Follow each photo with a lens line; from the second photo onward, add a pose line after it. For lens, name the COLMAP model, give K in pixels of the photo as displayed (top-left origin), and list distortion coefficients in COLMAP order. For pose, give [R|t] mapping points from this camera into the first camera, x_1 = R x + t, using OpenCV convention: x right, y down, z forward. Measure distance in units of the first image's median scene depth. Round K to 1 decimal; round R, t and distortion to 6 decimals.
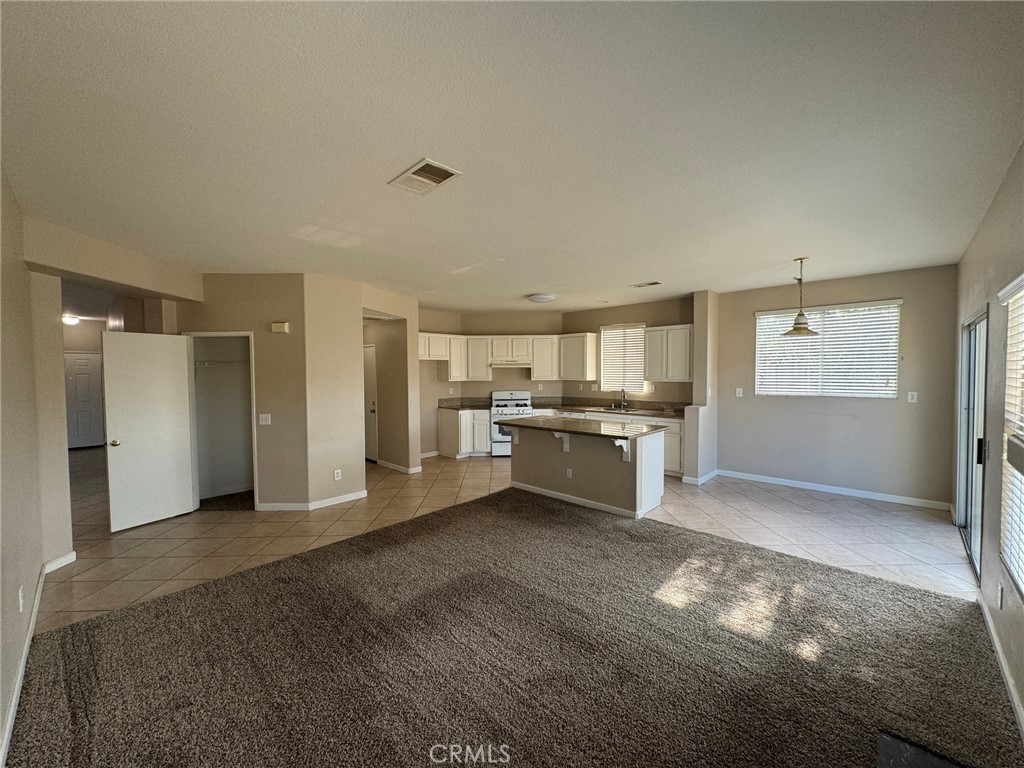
lens RADIAL K [[408.0, 0, 509.7], [0, 408.0, 374.5], [0, 0, 1]] dist [-0.003025, 0.000430]
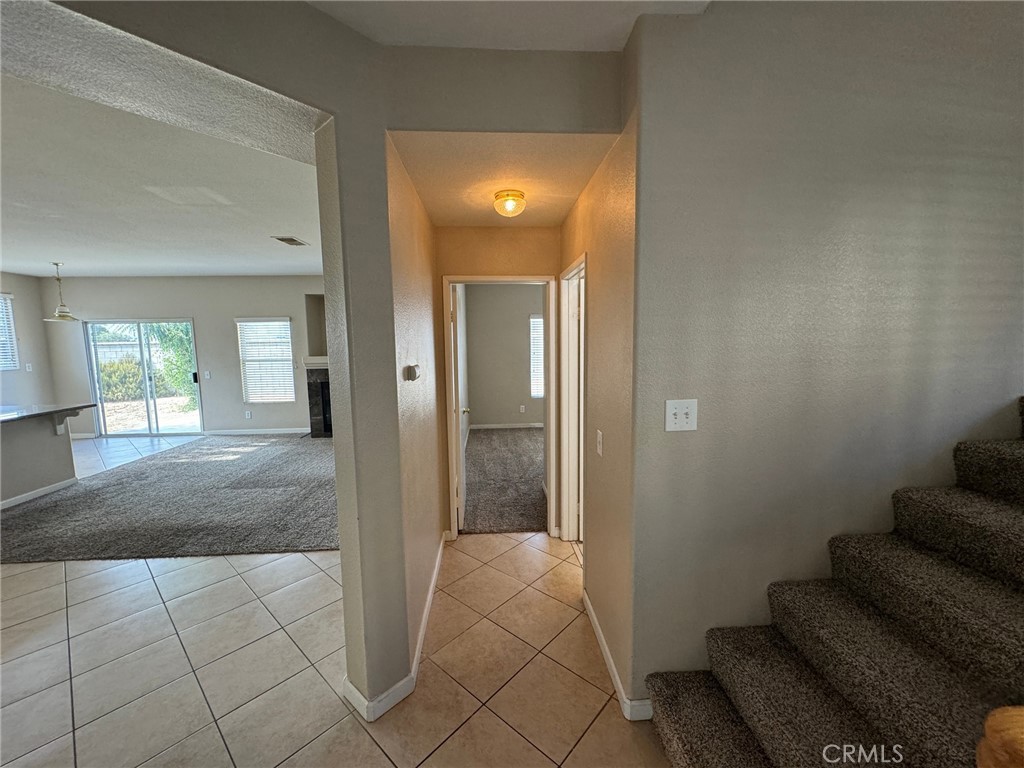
lens RADIAL K [[408.0, 0, 510.9], [0, 408.0, 381.6], [0, 0, 1]] dist [-0.003025, 0.000430]
pose [[-0.734249, -0.054849, 0.676661, -1.151133], [0.022765, 0.994181, 0.105290, -0.005884], [-0.678498, 0.092713, -0.728728, 0.884879]]
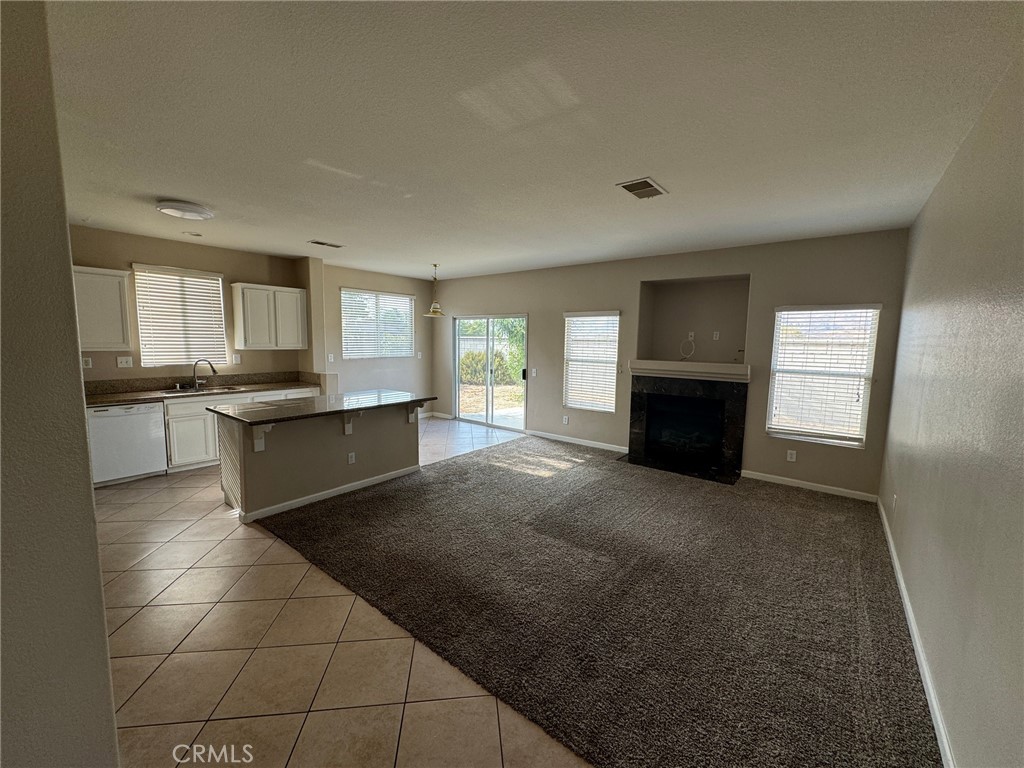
lens RADIAL K [[408.0, 0, 511.7], [0, 408.0, 382.6], [0, 0, 1]] dist [-0.003025, 0.000430]
pose [[-0.098526, -0.102486, 0.989843, -0.744595], [-0.008766, 0.994734, 0.102119, -0.008523], [-0.995096, 0.001385, -0.098905, 0.772126]]
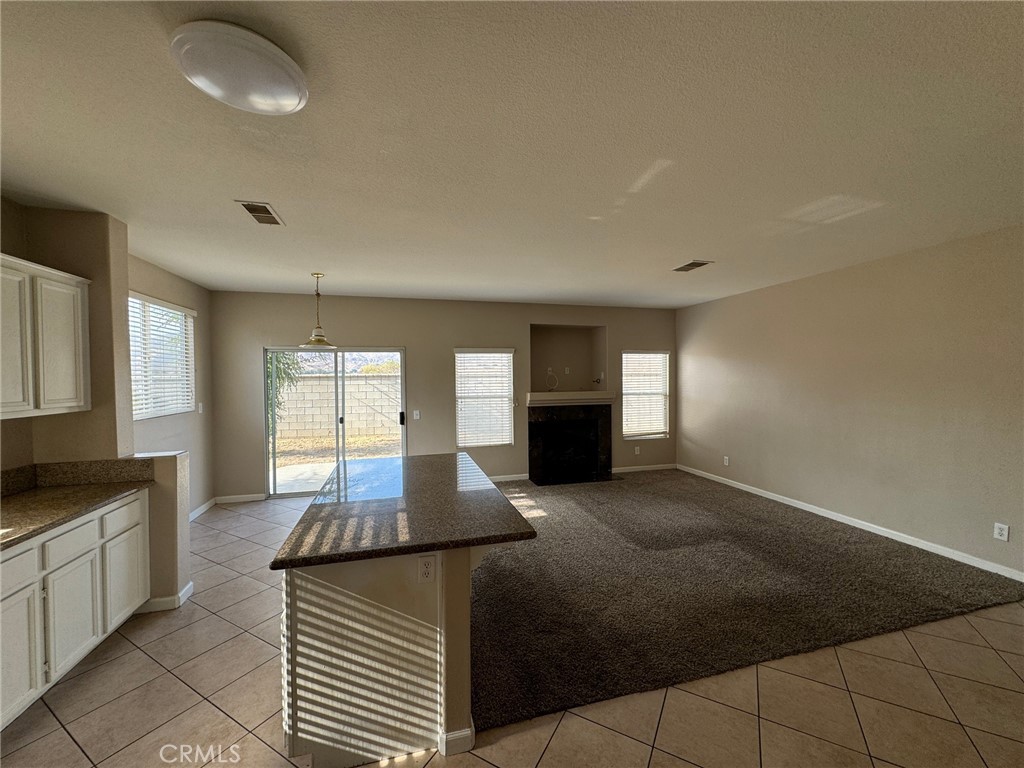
lens RADIAL K [[408.0, 0, 509.5], [0, 408.0, 381.6], [0, 0, 1]] dist [-0.003025, 0.000430]
pose [[-0.860127, 0.005795, 0.510048, -0.218670], [0.016795, 0.999715, 0.016964, -0.016693], [-0.509804, 0.023157, -0.859979, 1.468387]]
